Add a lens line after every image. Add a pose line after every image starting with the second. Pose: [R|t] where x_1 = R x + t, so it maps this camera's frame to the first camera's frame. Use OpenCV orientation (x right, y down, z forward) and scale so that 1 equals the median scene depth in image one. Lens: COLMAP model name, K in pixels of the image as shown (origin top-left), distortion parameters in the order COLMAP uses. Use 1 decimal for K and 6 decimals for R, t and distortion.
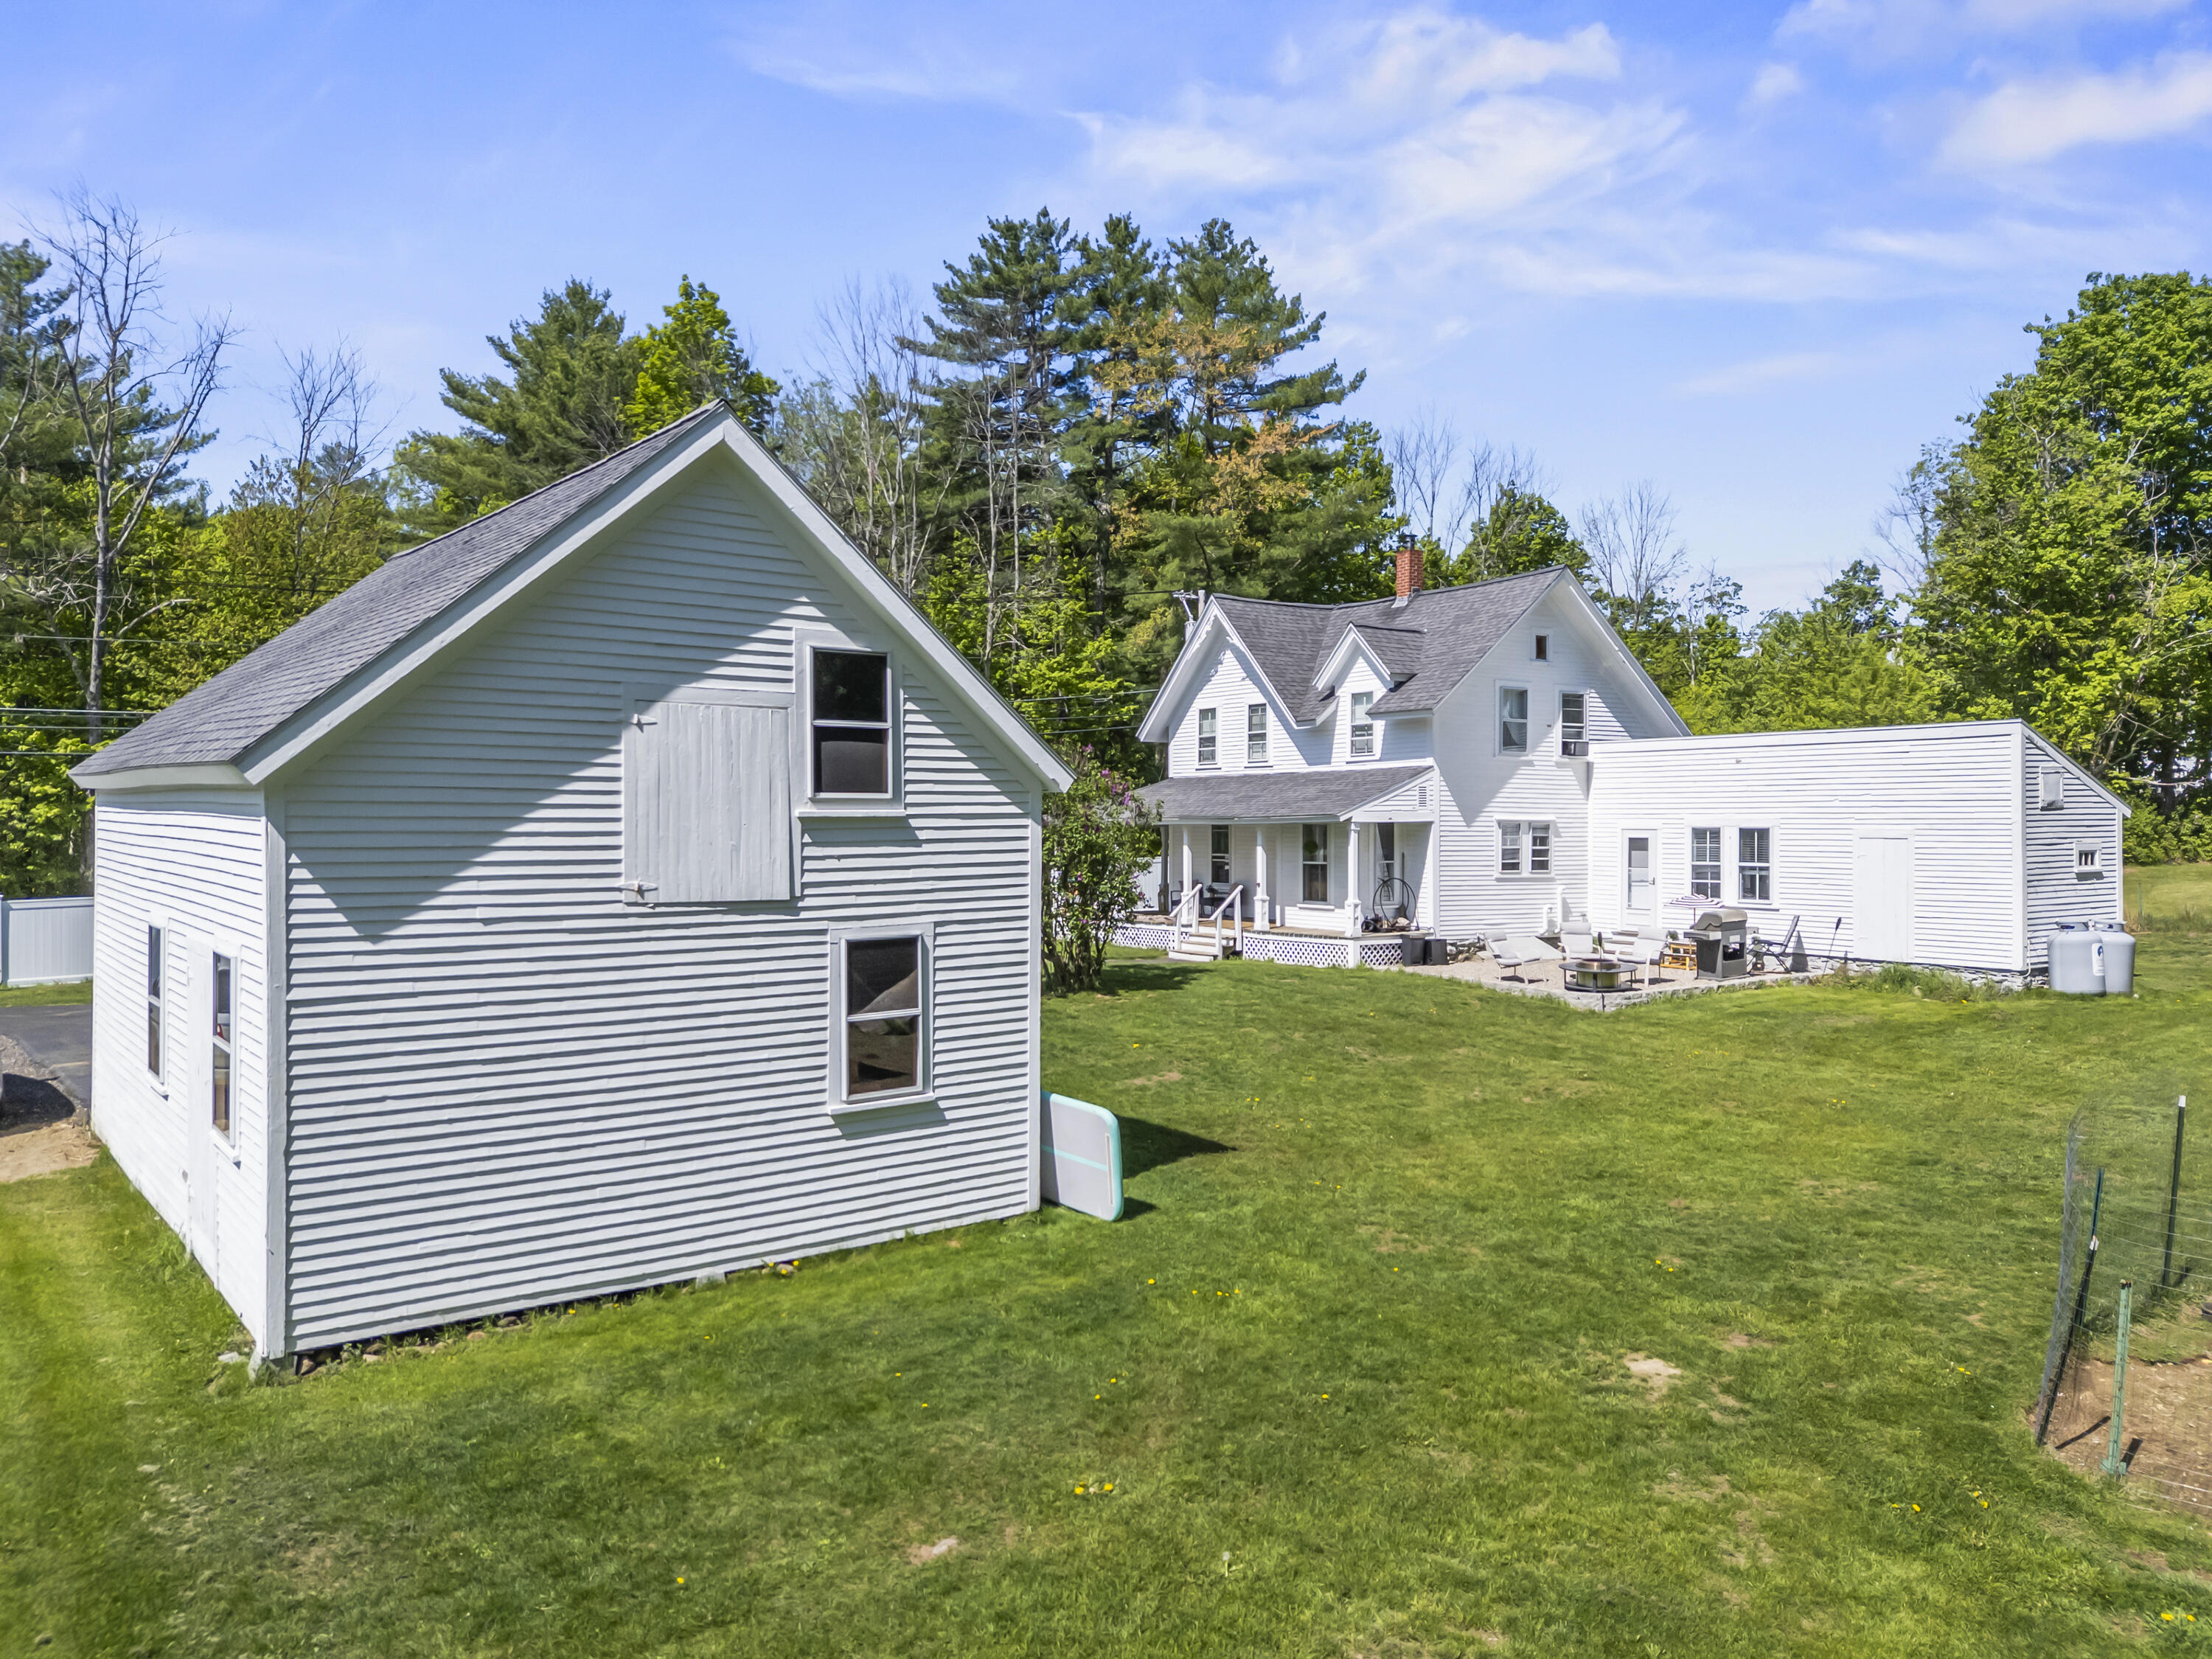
lens RADIAL K [[1601.3, 0, 1101.0], [0, 1601.3, 842.2], [0, 0, 1]] dist [0.088592, -0.112582]
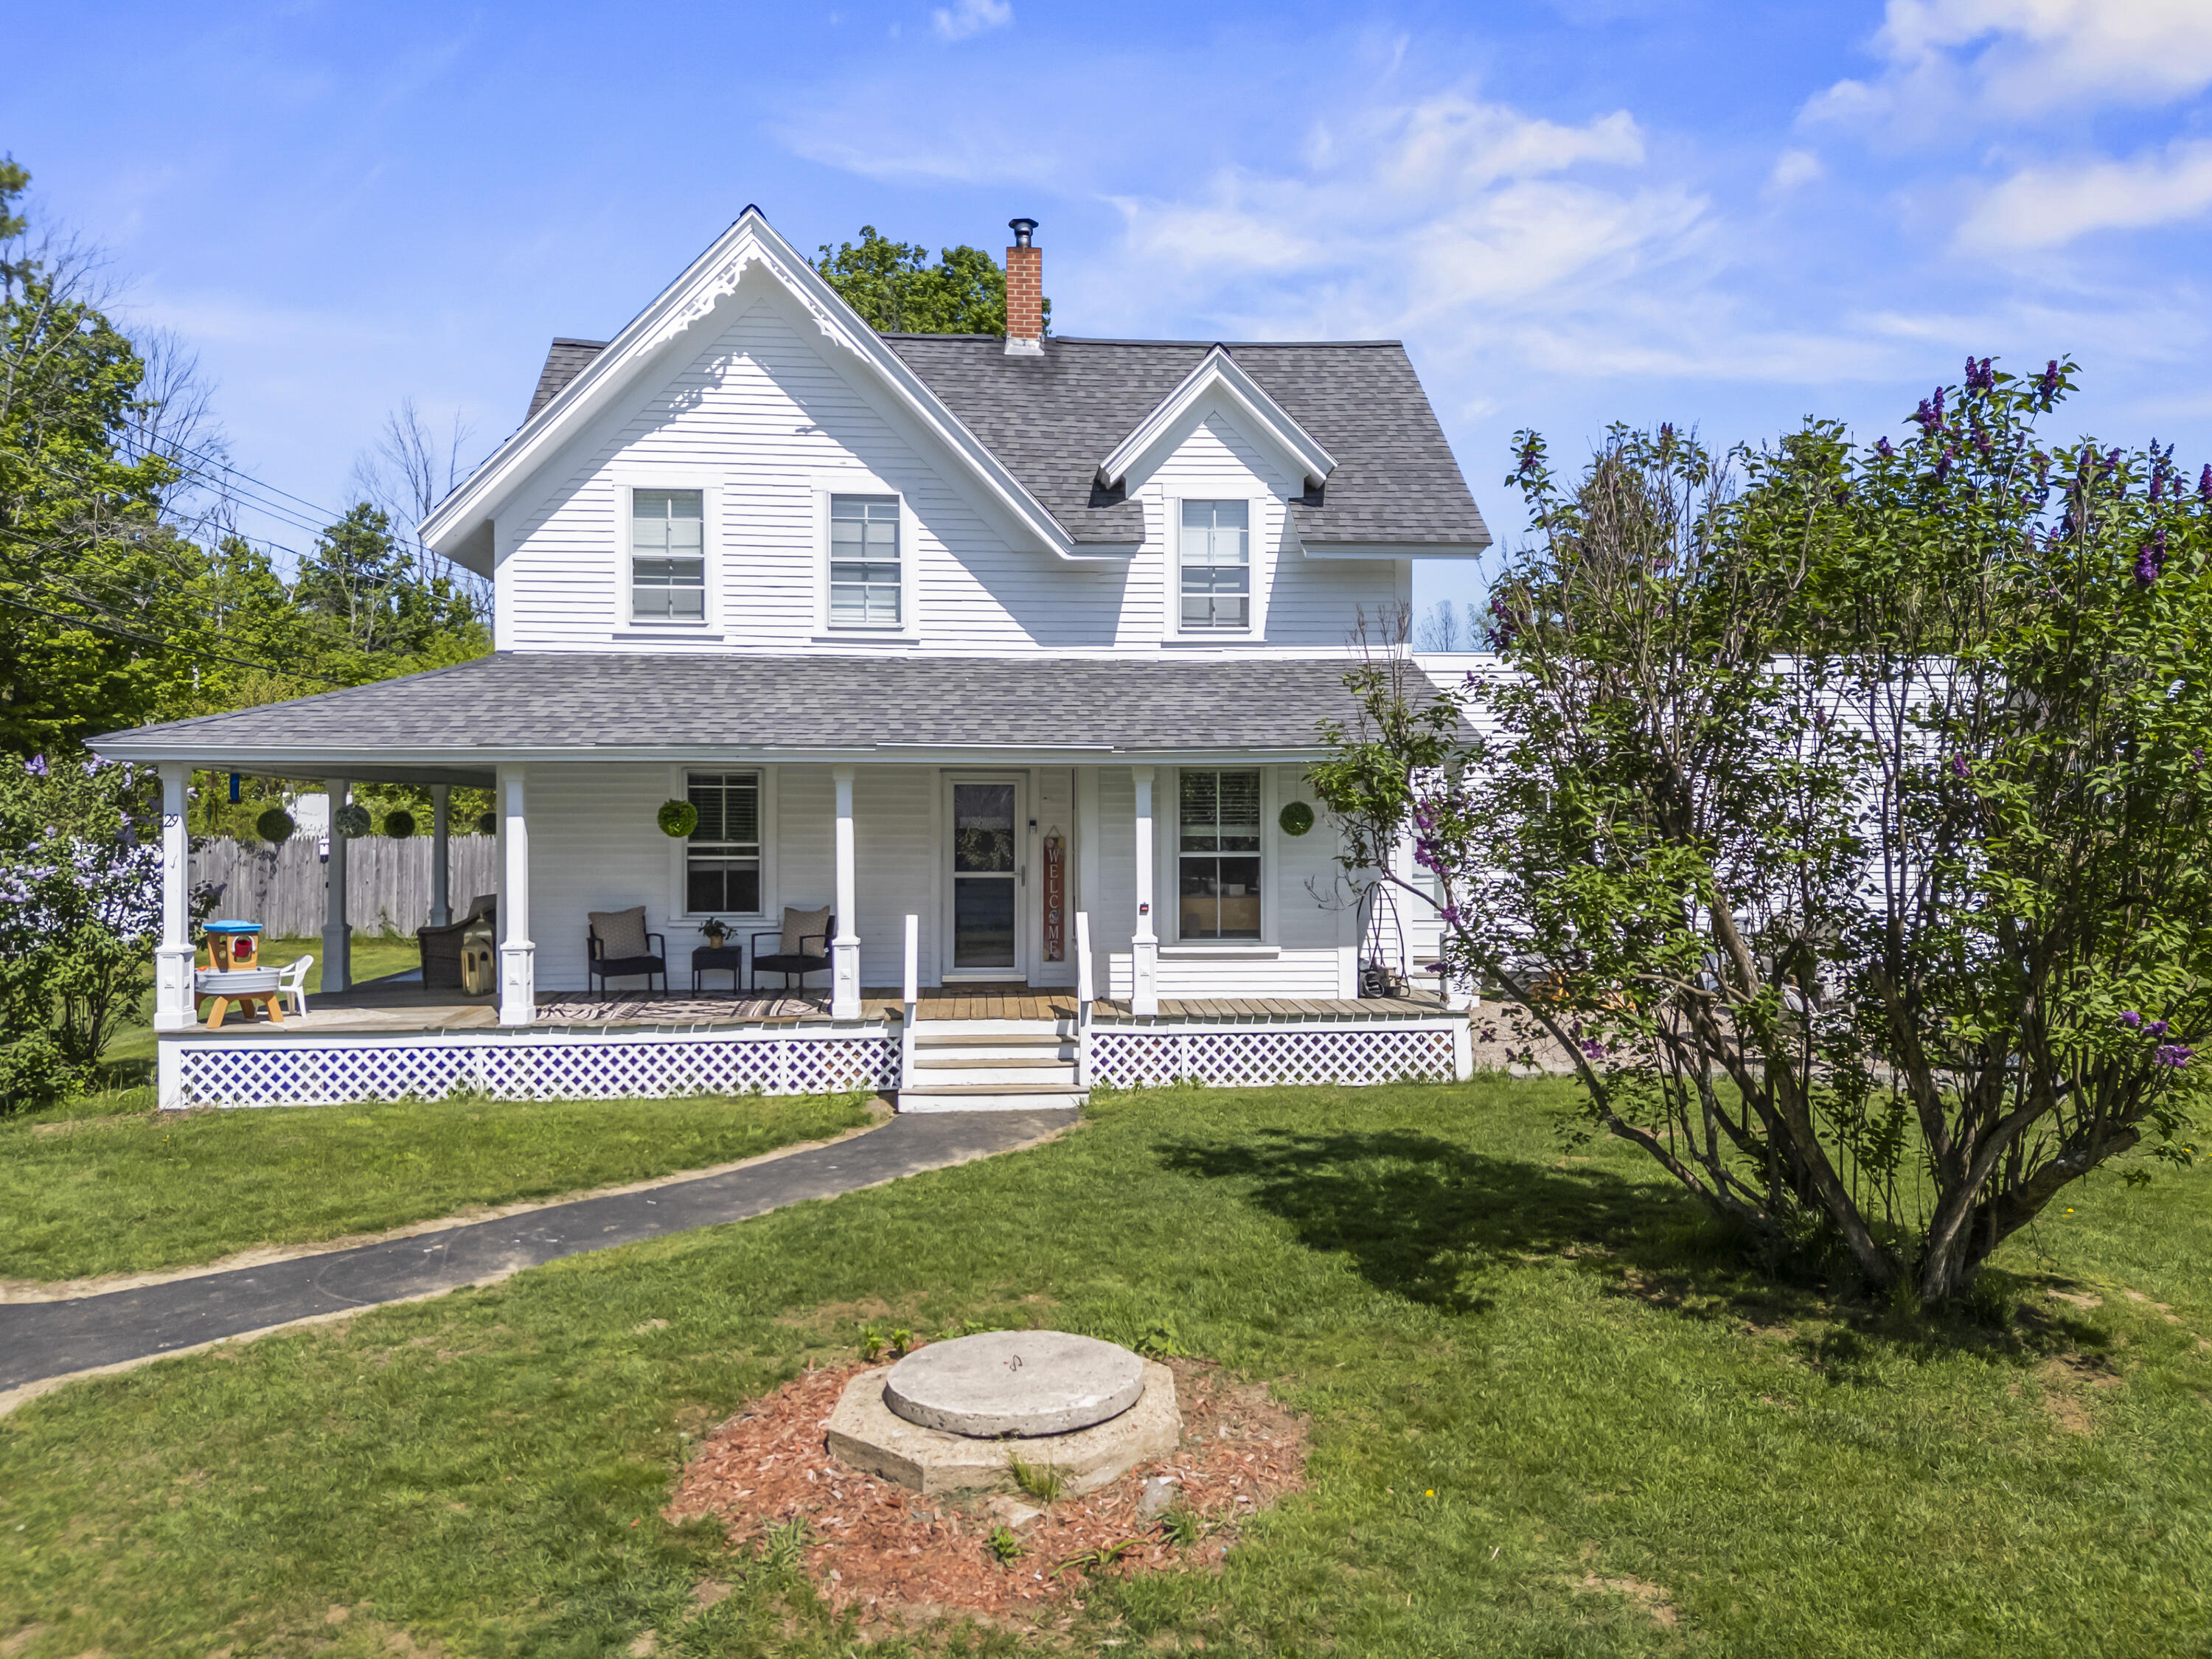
lens RADIAL K [[1620.4, 0, 1104.2], [0, 1620.4, 842.2], [0, 0, 1]] dist [0.085122, -0.083611]
pose [[0.473678, -0.001426, 0.880697, -0.277517], [0.008527, 0.999959, -0.002967, 0.009908], [-0.880657, 0.008915, 0.473671, 0.787548]]
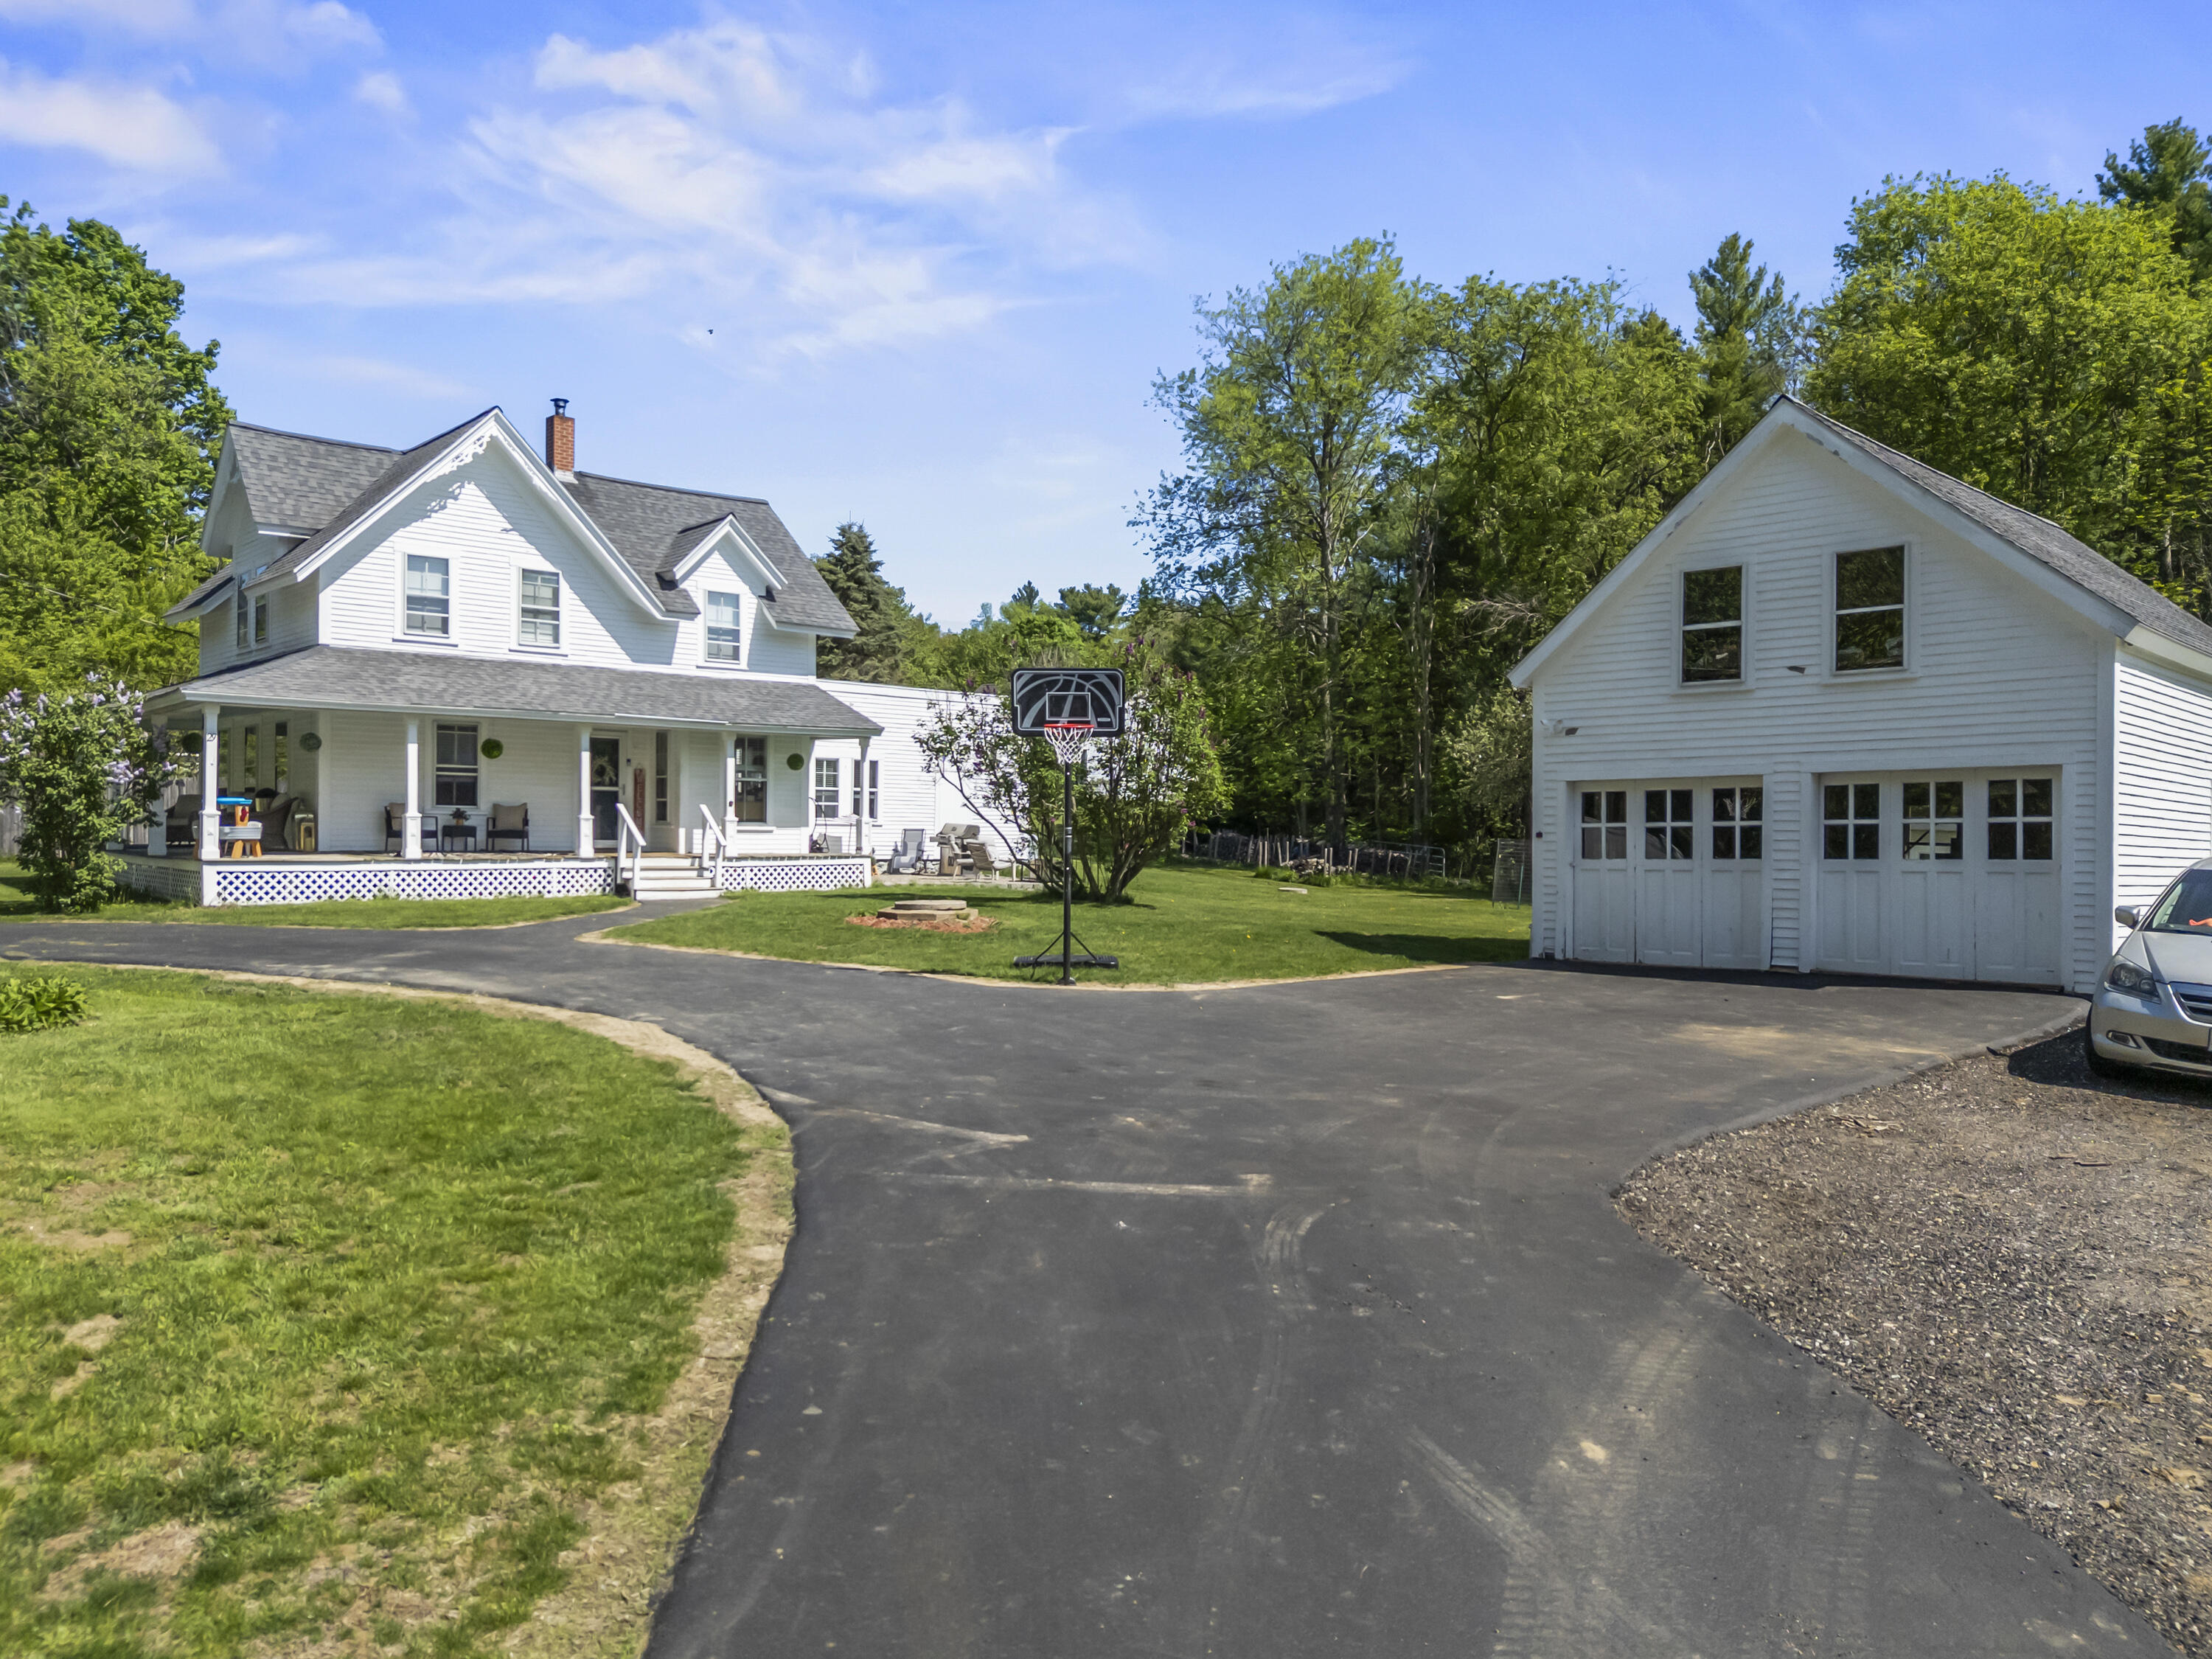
lens RADIAL K [[1597.0, 0, 1125.2], [0, 1597.0, 841.5], [0, 0, 1]] dist [0.045265, -0.037652]
pose [[-0.165025, -0.004280, 0.986280, -0.753799], [0.002001, 0.999987, 0.004674, 0.042320], [-0.986287, 0.002745, -0.165014, 0.912302]]
